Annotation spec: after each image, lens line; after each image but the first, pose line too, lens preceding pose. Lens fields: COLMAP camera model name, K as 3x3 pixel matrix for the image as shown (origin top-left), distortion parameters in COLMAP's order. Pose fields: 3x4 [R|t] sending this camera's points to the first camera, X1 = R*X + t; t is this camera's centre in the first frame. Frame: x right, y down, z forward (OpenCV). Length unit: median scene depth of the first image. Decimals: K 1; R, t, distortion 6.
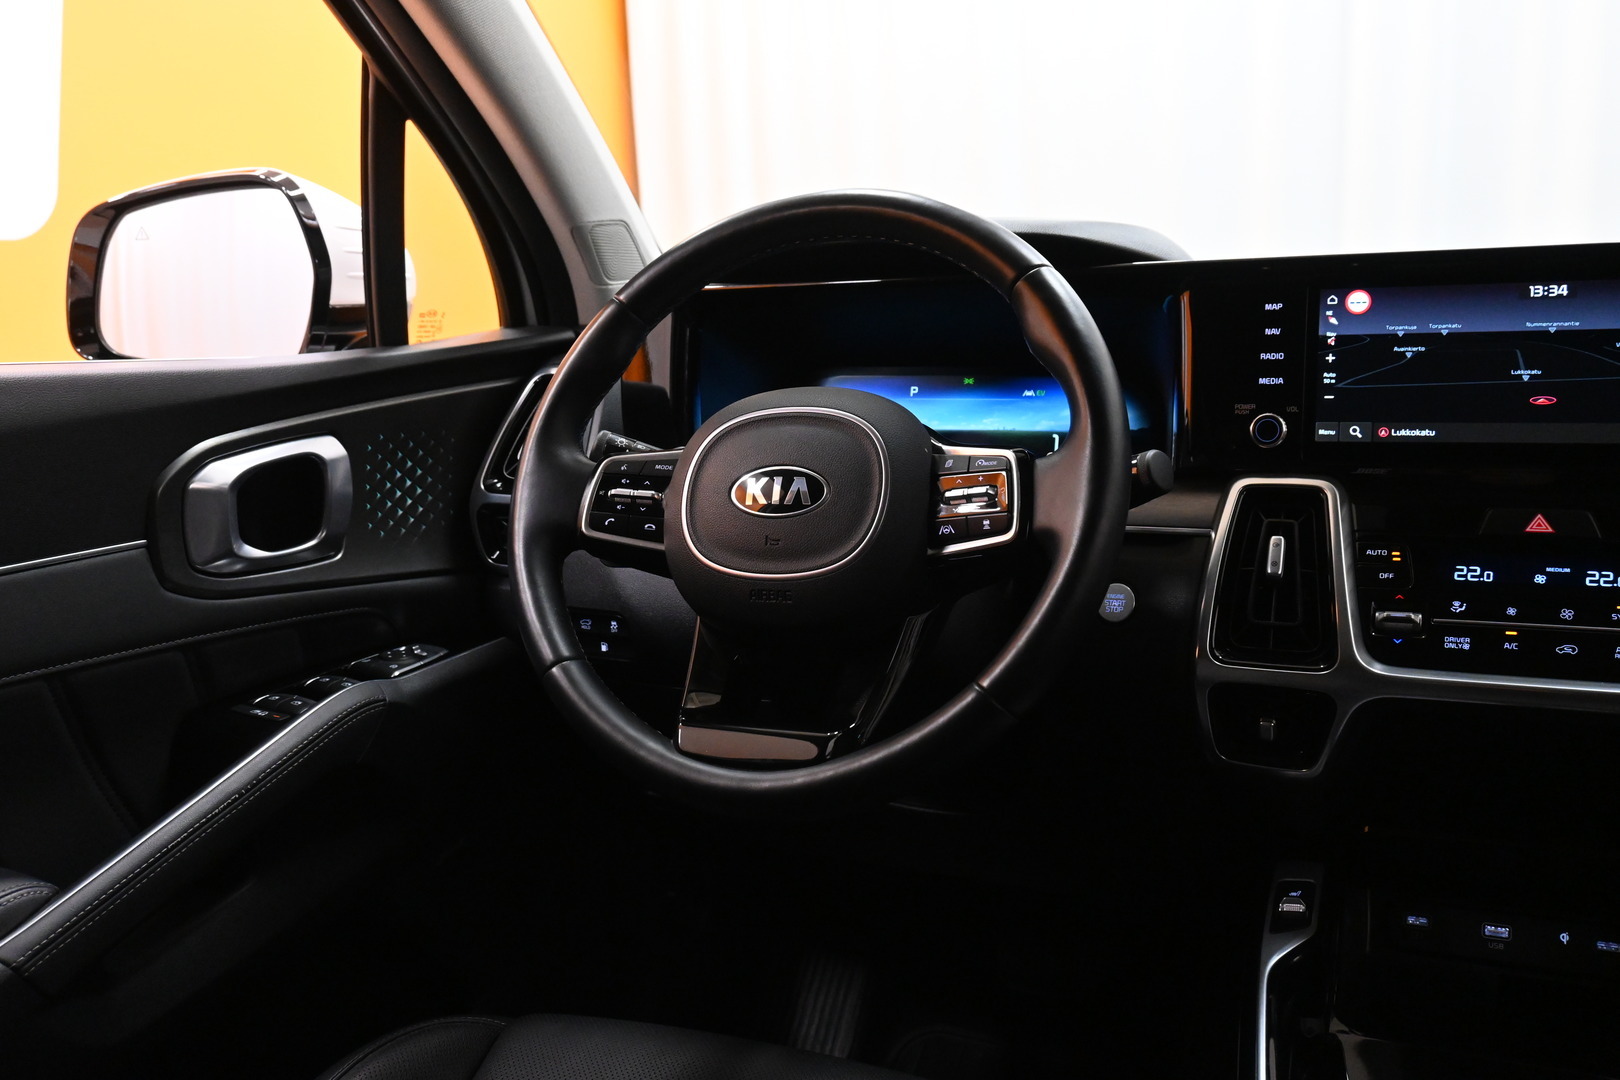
lens RADIAL K [[1395.9, 0, 813.1], [0, 1395.9, 542.6], [0, 0, 1]] dist [-0.011482, 0.012590]
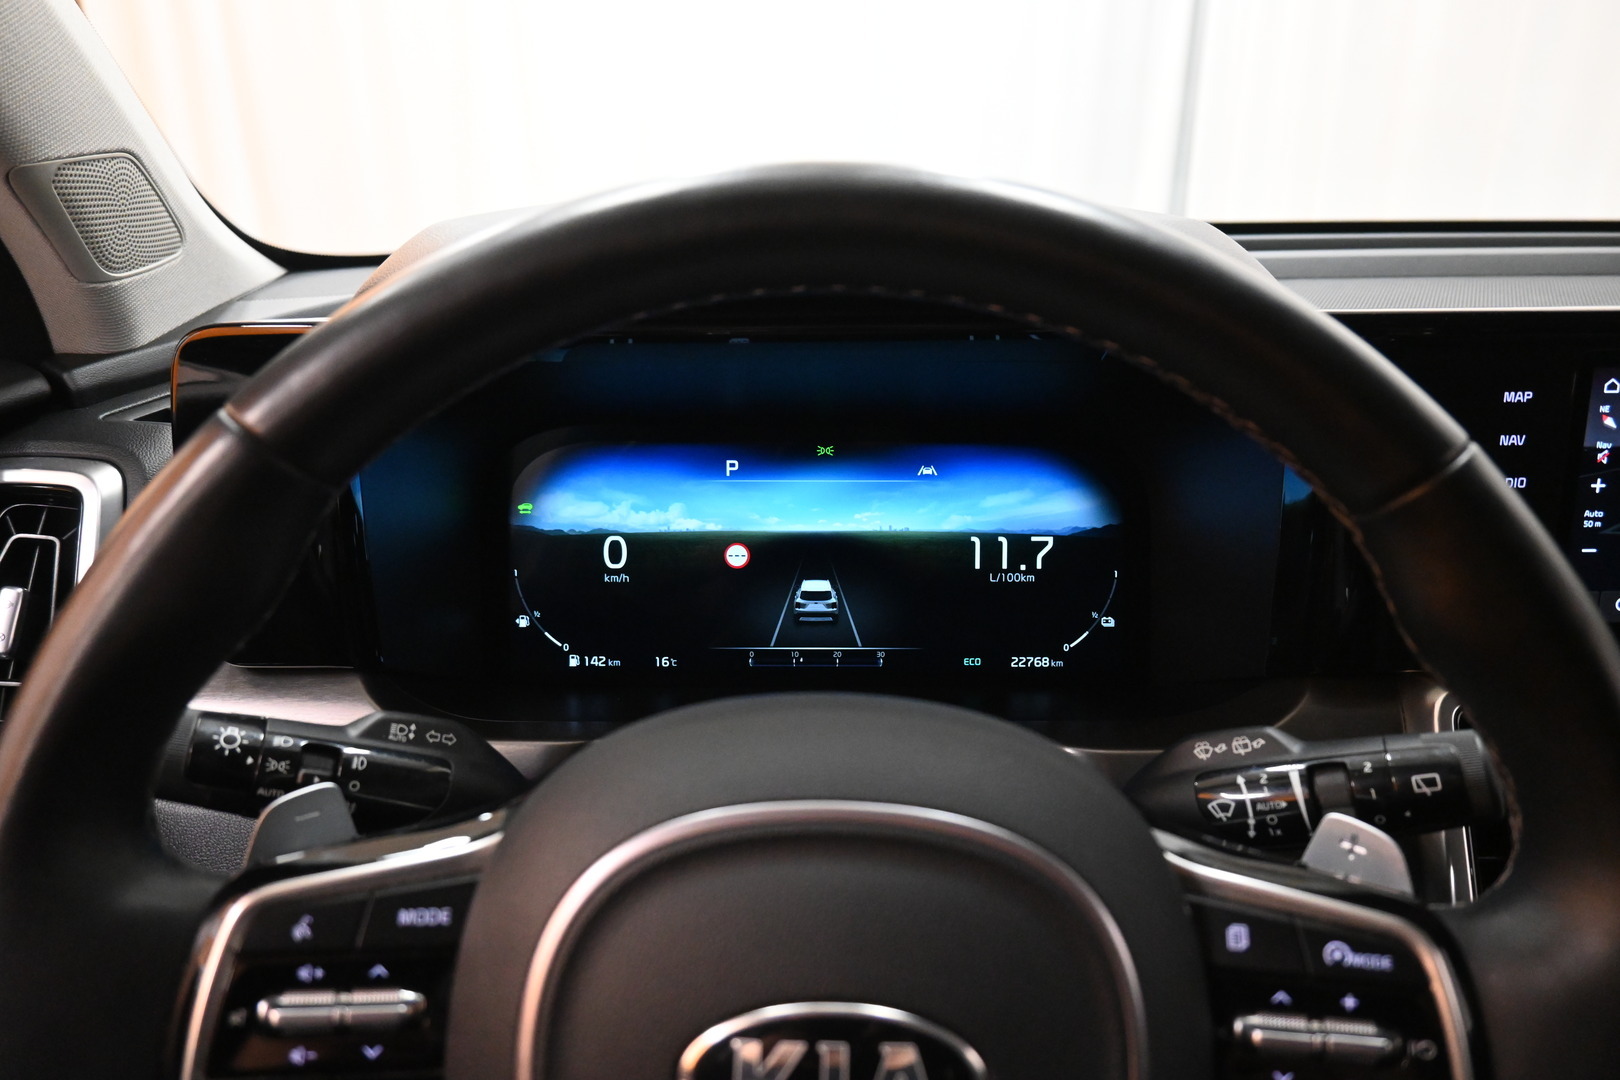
lens RADIAL K [[1112.6, 0, 799.3], [0, 1112.6, 549.7], [0, 0, 1]] dist [-0.004485, 0.002272]
pose [[0.911735, -0.114095, 0.394615, -0.124676], [0.045479, 0.982784, 0.179076, -0.208941], [-0.408253, -0.145323, 0.901228, 0.726815]]
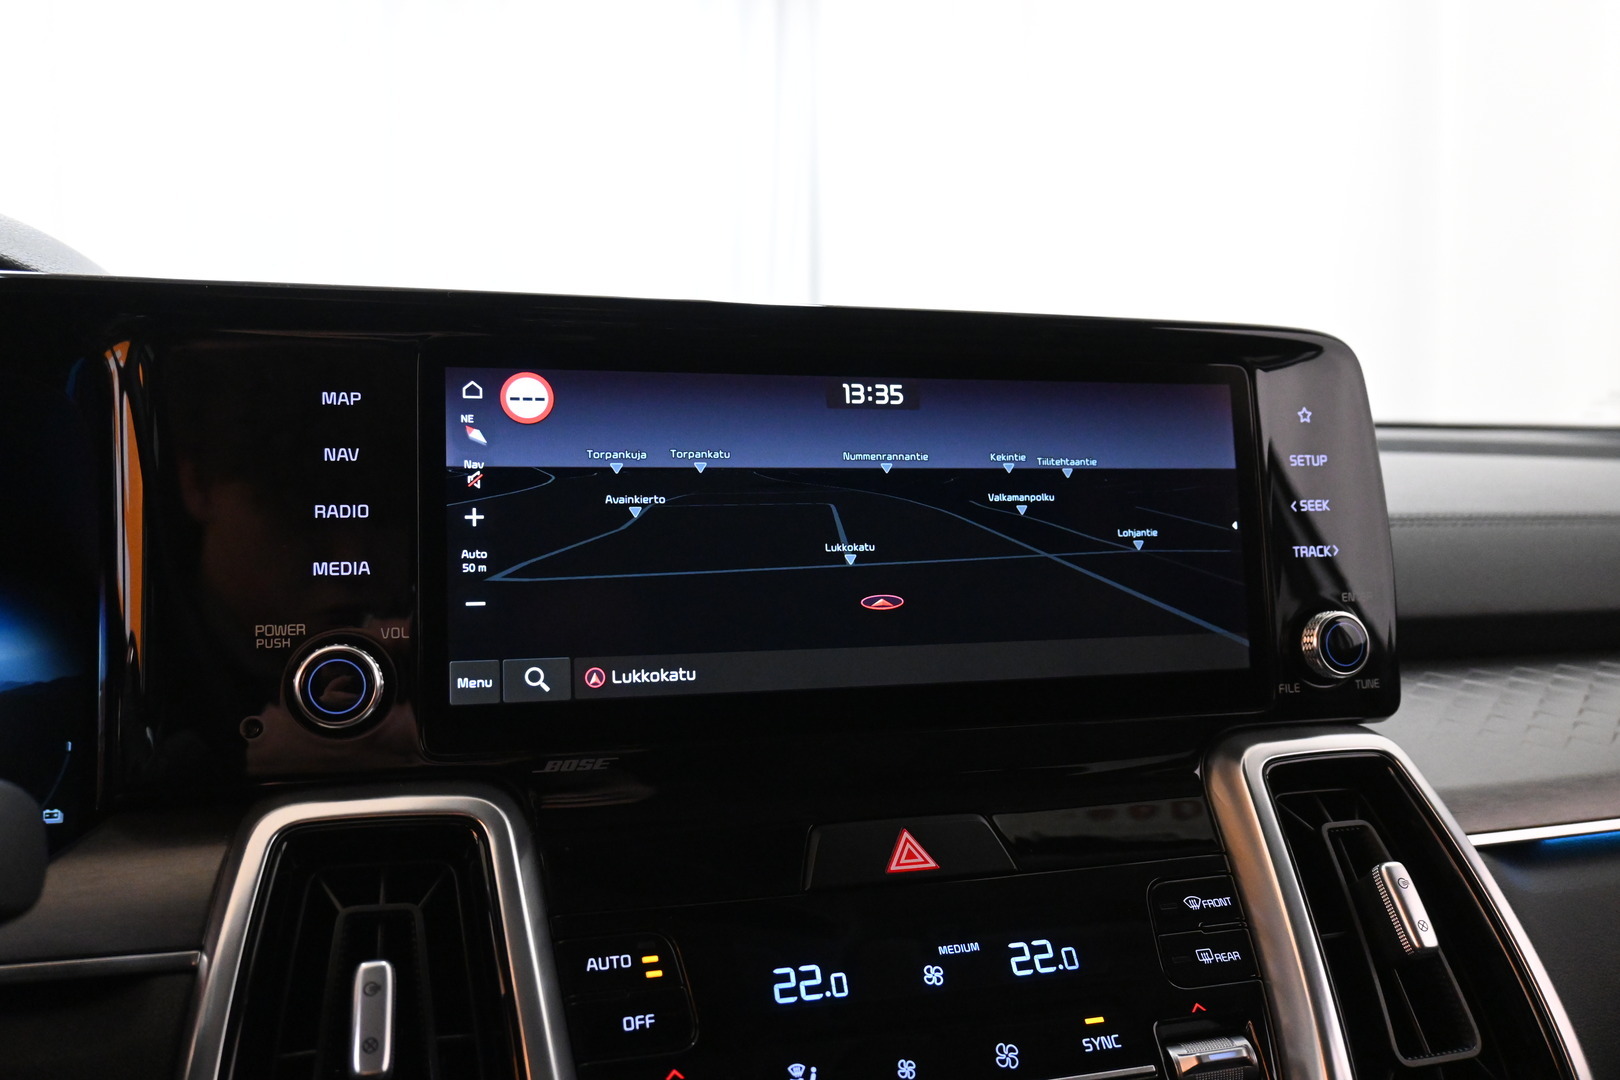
lens RADIAL K [[1236.4, 0, 811.9], [0, 1236.4, 547.4], [0, 0, 1]] dist [0.000352, -0.005503]
pose [[0.772823, 0.009015, 0.634557, 0.206869], [0.082594, 0.989966, -0.114656, -0.069516], [-0.629223, 0.141020, 0.764324, 0.641558]]
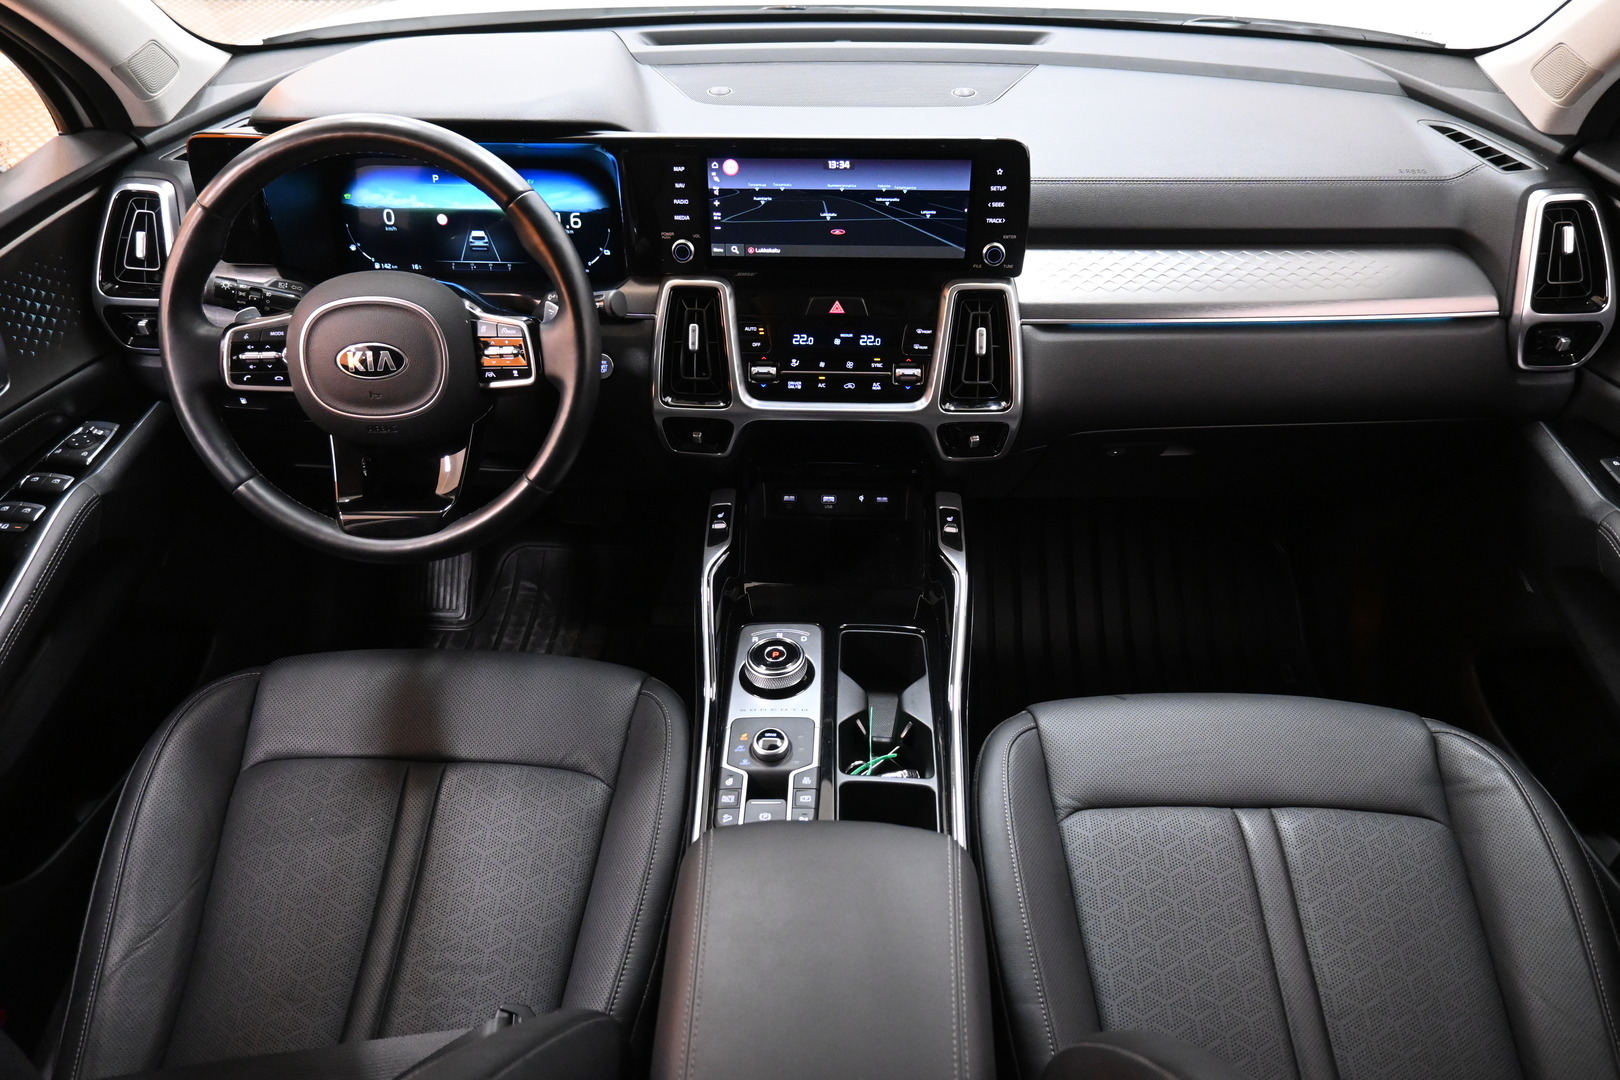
lens RADIAL K [[1112.6, 0, 823.3], [0, 1112.6, 538.8], [0, 0, 1]] dist [-0.004485, 0.002272]
pose [[0.923958, -0.208338, 0.320777, 0.000801], [0.032893, 0.878815, 0.476028, -0.400962], [-0.381078, -0.429279, 0.818840, -0.240778]]
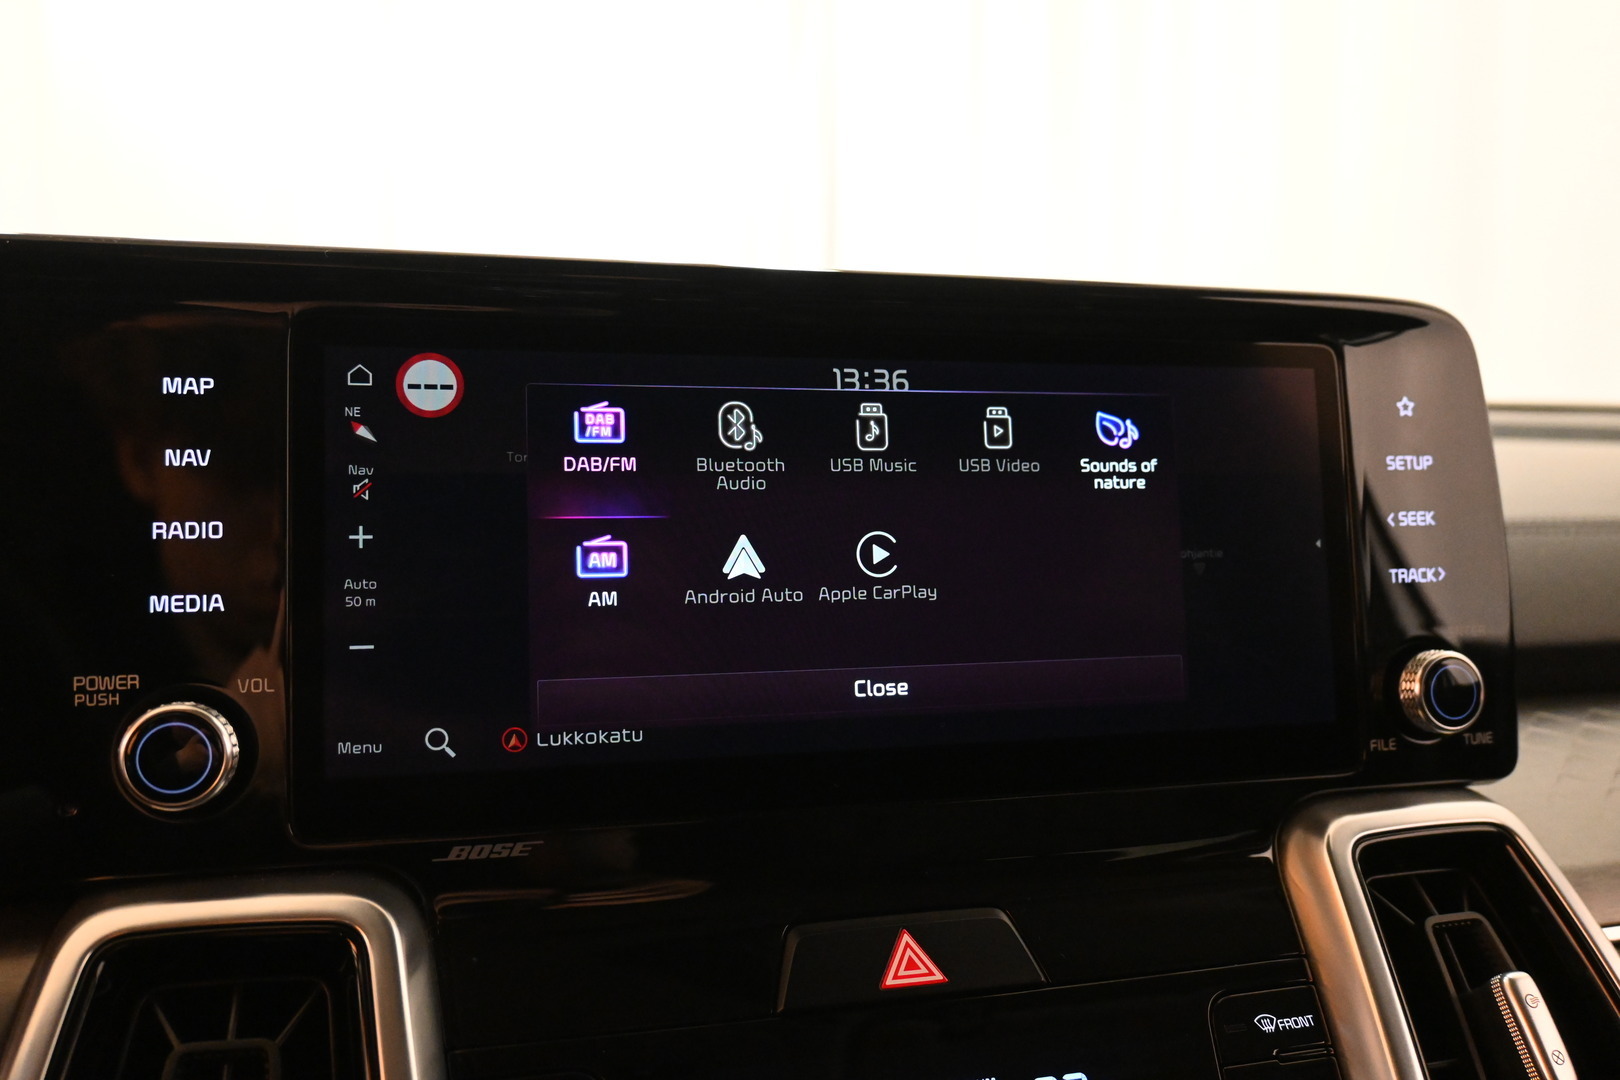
lens RADIAL K [[1276.0, 0, 811.5], [0, 1276.0, 551.0], [0, 0, 1]] dist [0.006838, -0.006071]
pose [[0.781522, -0.000520, 0.623878, 0.263589], [0.074801, 0.992864, -0.092874, -0.091987], [-0.619378, 0.119250, 0.775984, 0.691683]]
